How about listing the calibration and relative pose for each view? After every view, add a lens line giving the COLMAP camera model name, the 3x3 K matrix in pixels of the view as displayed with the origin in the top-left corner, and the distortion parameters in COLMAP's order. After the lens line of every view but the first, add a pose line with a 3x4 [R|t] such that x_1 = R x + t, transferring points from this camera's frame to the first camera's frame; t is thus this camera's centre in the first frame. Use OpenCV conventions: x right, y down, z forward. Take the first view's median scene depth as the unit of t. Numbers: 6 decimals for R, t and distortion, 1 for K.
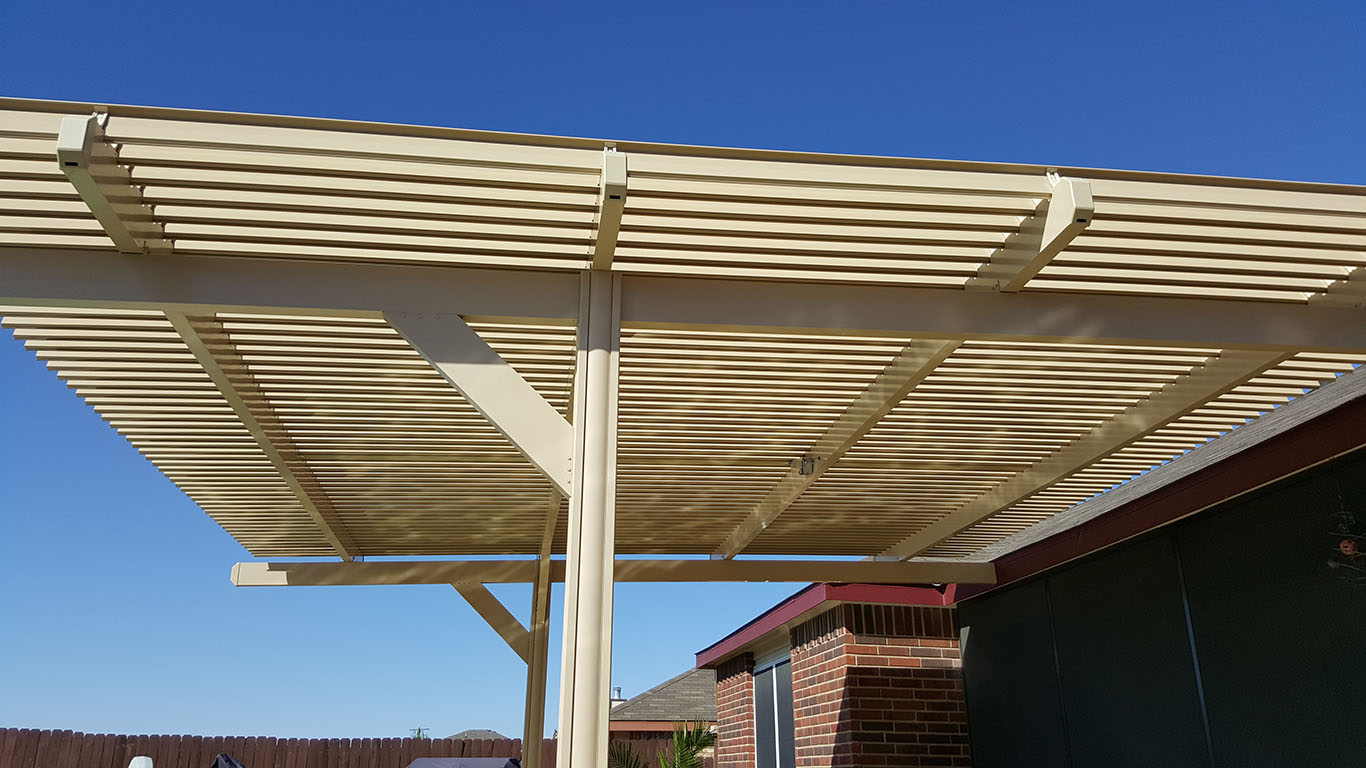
lens RADIAL K [[1042.6, 0, 683.0], [0, 1042.6, 384.0], [0, 0, 1]] dist [0.111167, -0.188646]
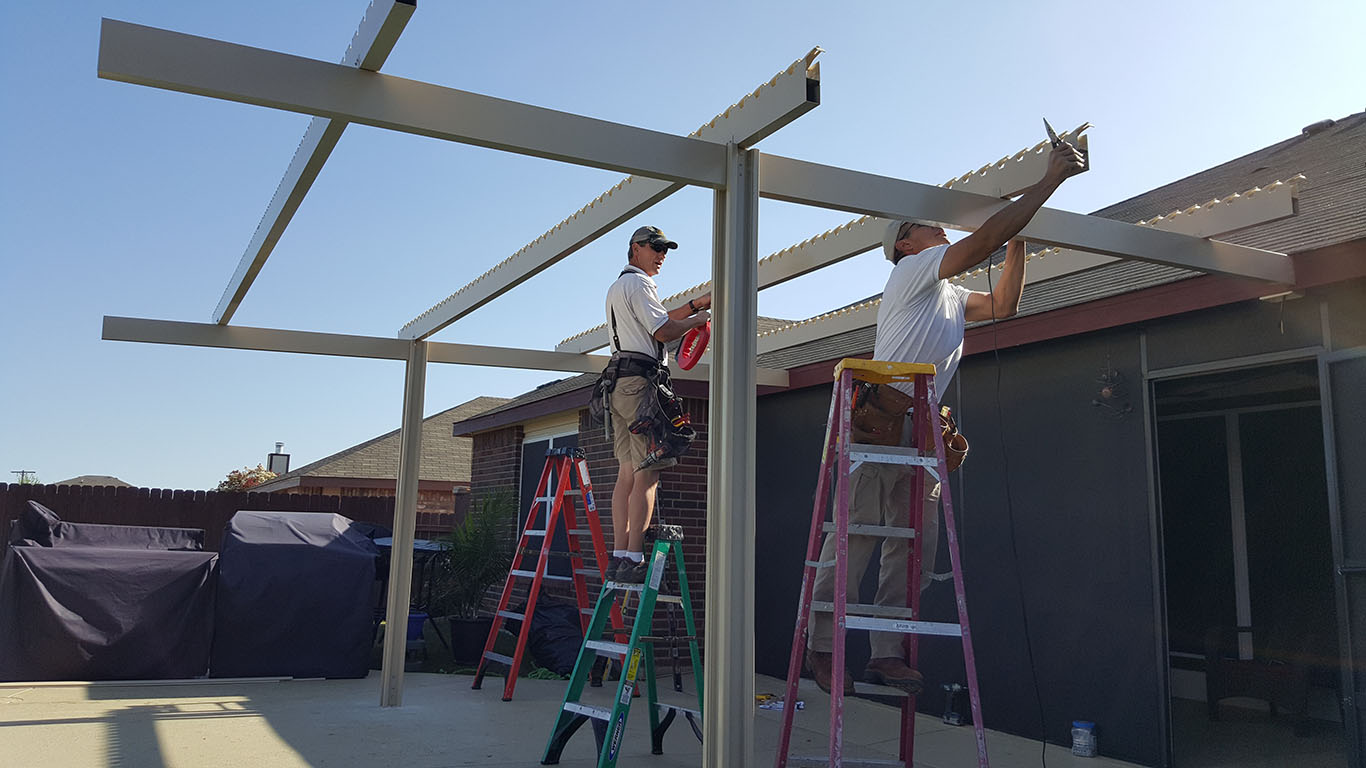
lens RADIAL K [[1032.1, 0, 654.4], [0, 1032.1, 390.4], [0, 0, 1]] dist [0.107103, -0.165067]
pose [[0.947793, 0.062376, 0.312726, -0.201924], [-0.130024, 0.971051, 0.200385, -0.025863], [-0.291174, -0.230585, 0.928465, -0.065523]]
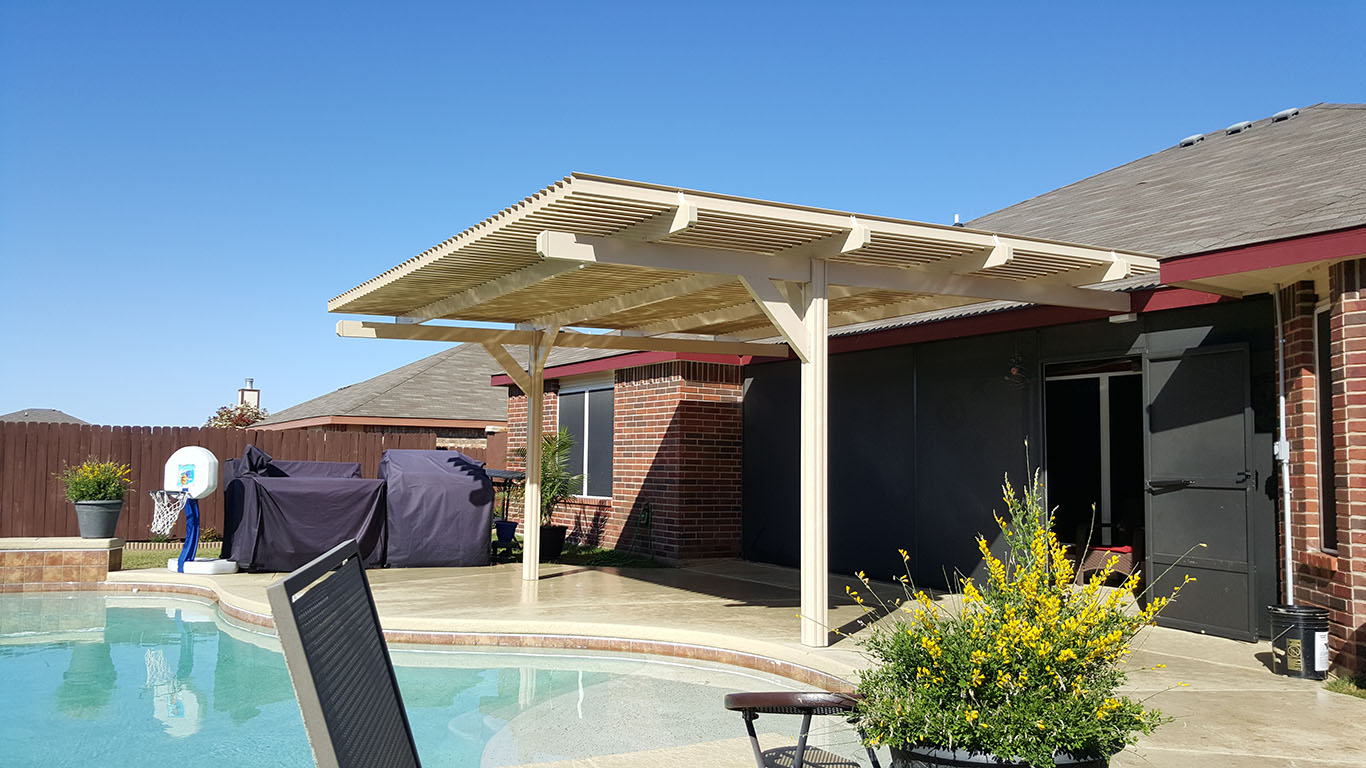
lens RADIAL K [[1032.1, 0, 654.4], [0, 1032.1, 390.4], [0, 0, 1]] dist [0.107103, -0.165067]
pose [[0.924436, 0.037646, 0.379476, -0.454835], [-0.144595, 0.955408, 0.257464, -0.132456], [-0.352861, -0.292879, 0.888657, -0.342152]]
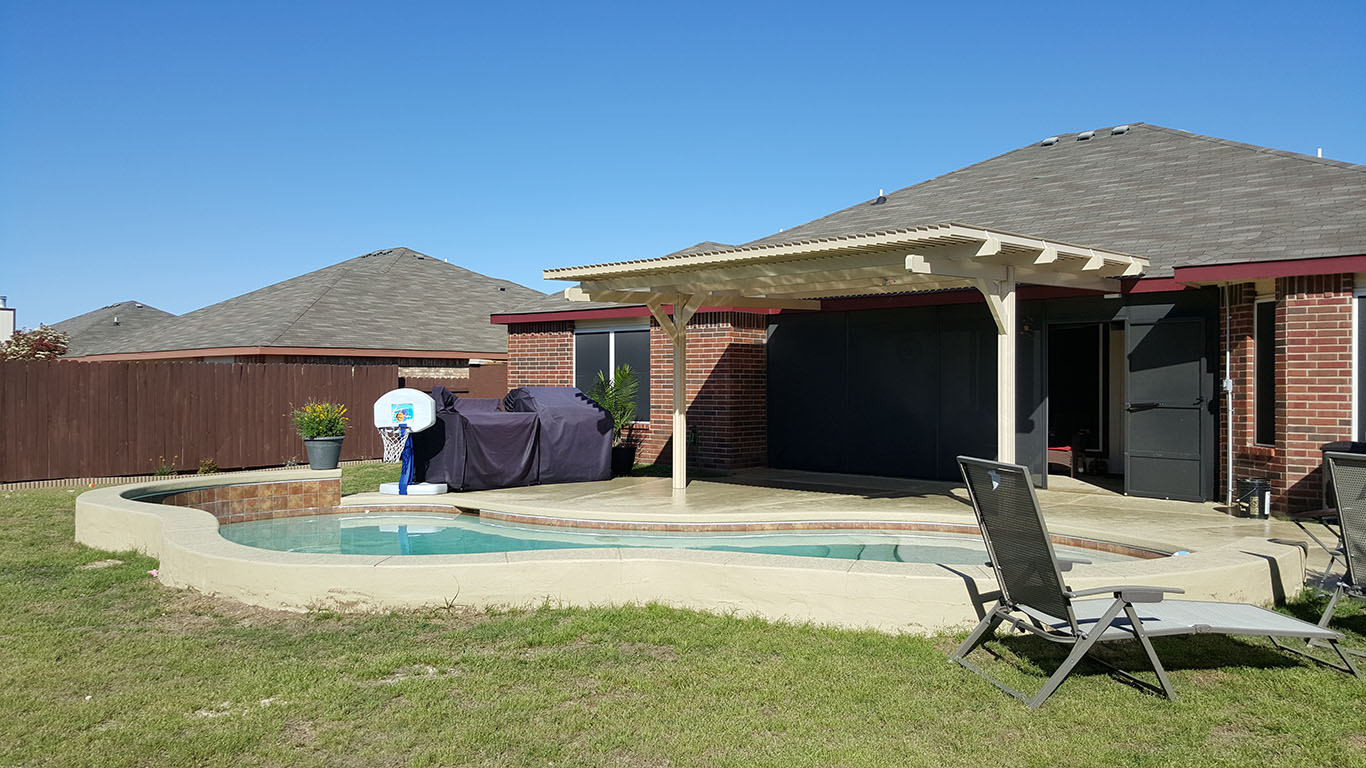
lens RADIAL K [[1042.6, 0, 683.0], [0, 1042.6, 384.0], [0, 0, 1]] dist [0.111167, -0.188646]
pose [[0.761121, -0.005184, 0.648590, -1.139903], [-0.225267, 0.935609, 0.271829, -0.161565], [-0.608235, -0.353001, 0.710943, -0.339158]]
